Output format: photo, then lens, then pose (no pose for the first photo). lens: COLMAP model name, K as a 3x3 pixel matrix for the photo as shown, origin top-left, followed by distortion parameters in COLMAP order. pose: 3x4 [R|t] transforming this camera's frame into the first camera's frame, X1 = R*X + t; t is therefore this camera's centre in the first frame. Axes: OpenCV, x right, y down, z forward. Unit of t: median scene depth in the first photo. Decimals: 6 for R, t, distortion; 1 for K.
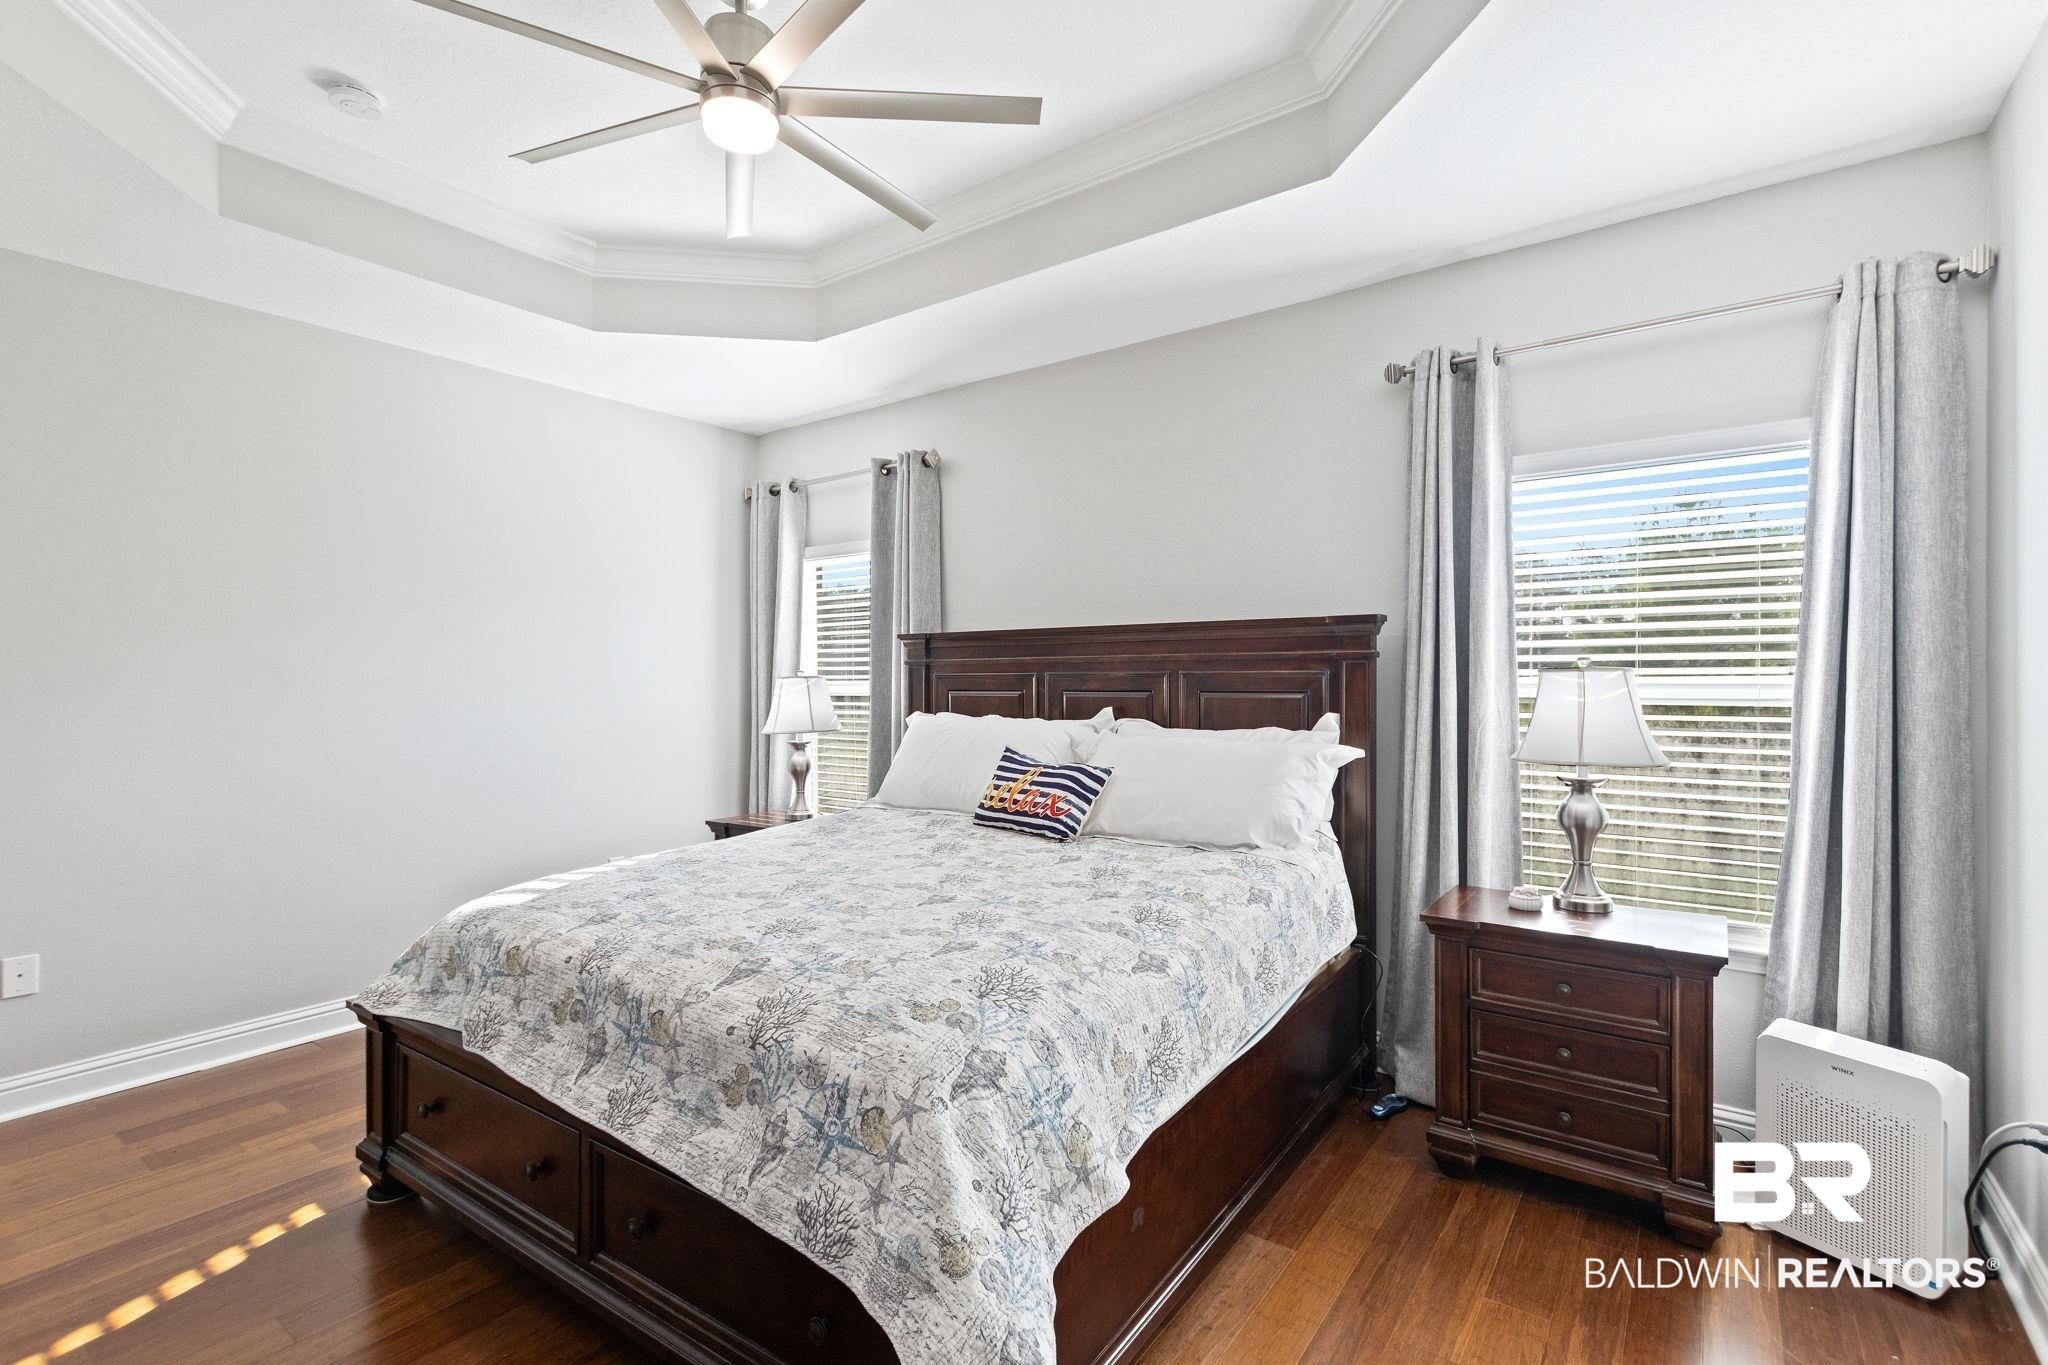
lens RADIAL K [[946.0, 0, 1018.8], [0, 946.0, 691.7], [0, 0, 1]] dist [0.001213, -0.000081]
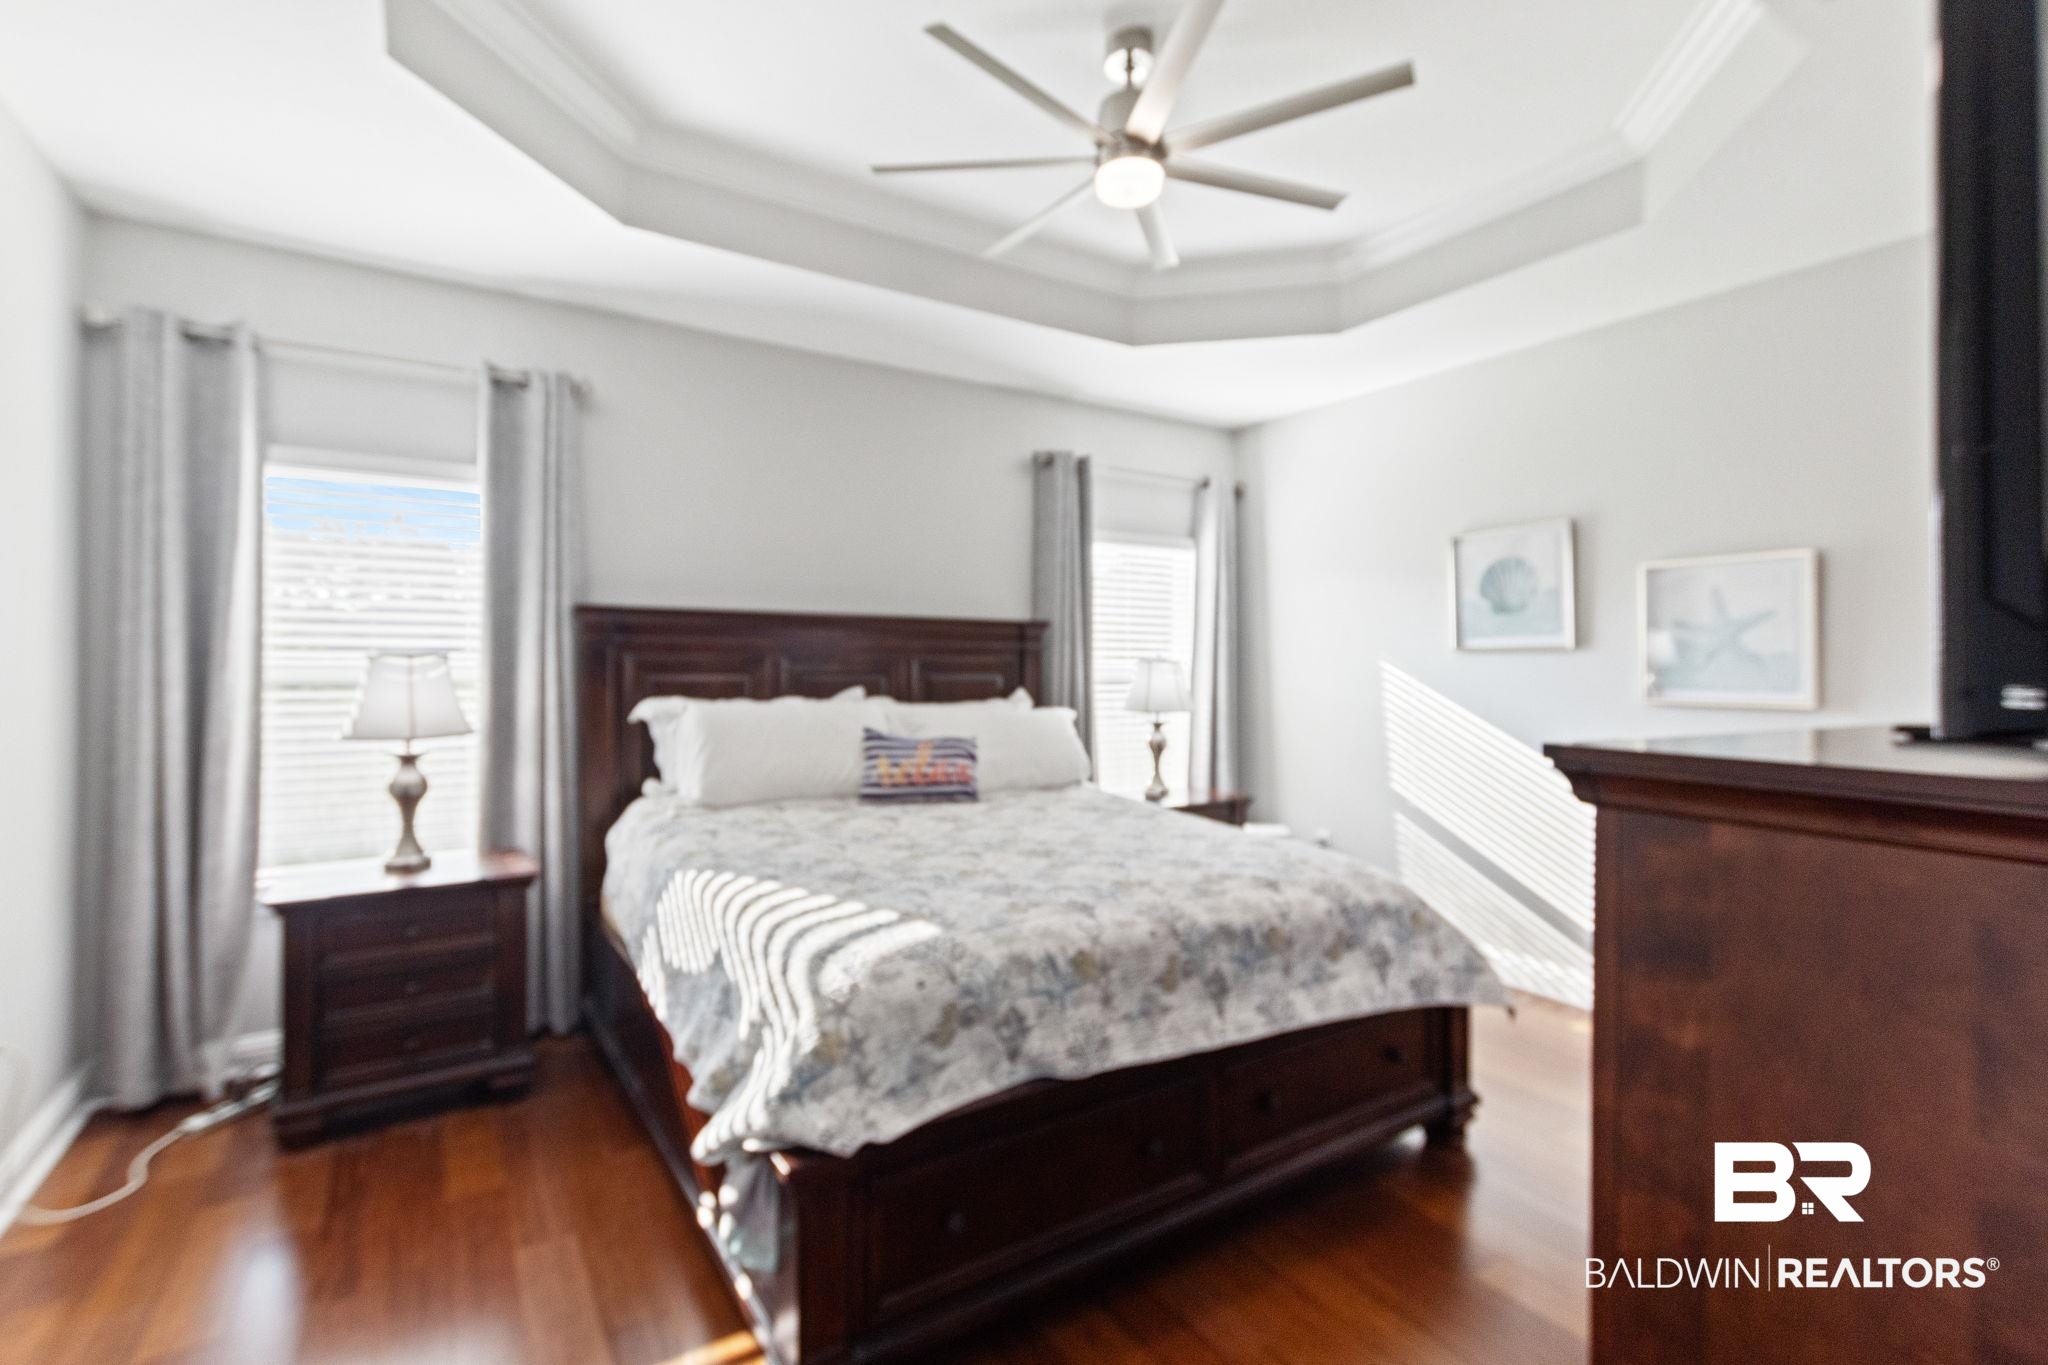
lens RADIAL K [[931.4, 0, 1020.1], [0, 931.4, 671.7], [0, 0, 1]] dist [0.038246, -0.000023]
pose [[0.371438, -0.010900, 0.928394, -0.957072], [0.002310, 0.999939, 0.010816, -0.016306], [-0.928455, -0.001873, 0.371440, 0.474480]]
